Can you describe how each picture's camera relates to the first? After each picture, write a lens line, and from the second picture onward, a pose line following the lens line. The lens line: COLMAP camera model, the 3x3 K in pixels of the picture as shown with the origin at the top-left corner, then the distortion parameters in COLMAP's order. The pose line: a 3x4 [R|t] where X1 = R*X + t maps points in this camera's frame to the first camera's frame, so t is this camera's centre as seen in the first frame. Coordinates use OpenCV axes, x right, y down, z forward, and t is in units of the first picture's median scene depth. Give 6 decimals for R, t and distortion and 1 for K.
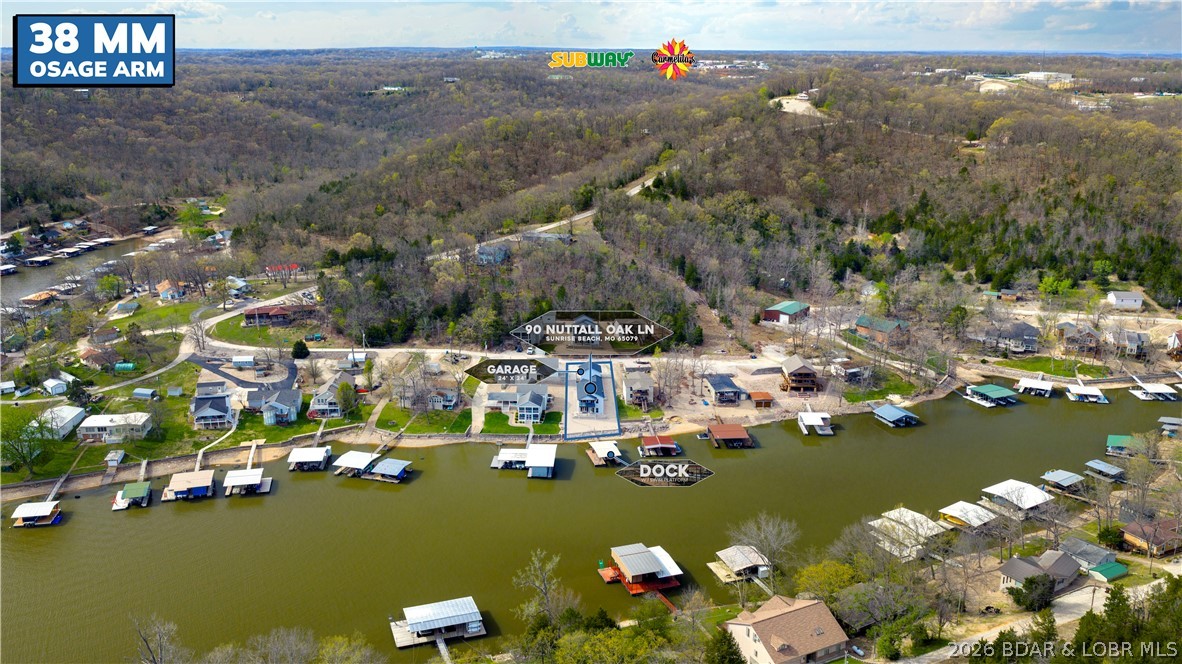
lens RADIAL K [[1004.1, 0, 553.6], [0, 1004.1, 336.2], [0, 0, 1]] dist [0.080807, -0.071914]
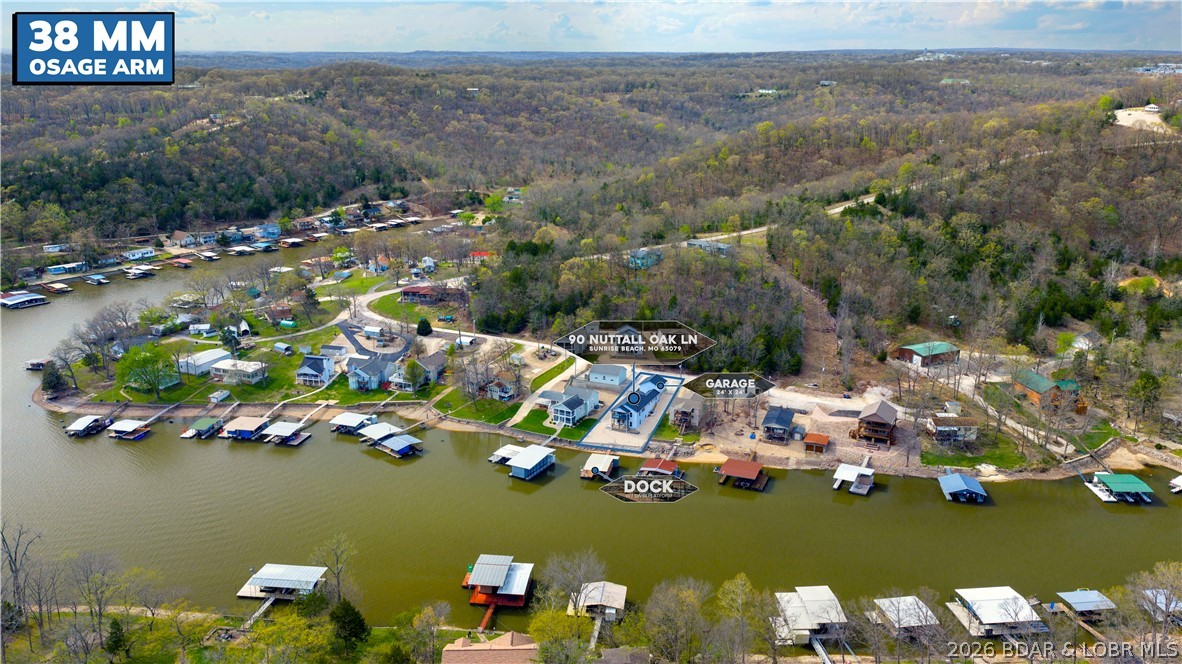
lens RADIAL K [[1004.1, 0, 553.6], [0, 1004.1, 336.2], [0, 0, 1]] dist [0.080807, -0.071914]
pose [[0.905437, 0.125242, -0.405584, 0.348052], [-0.126304, 0.991695, 0.024264, -0.023464], [0.405254, 0.029258, 0.913736, 0.083617]]
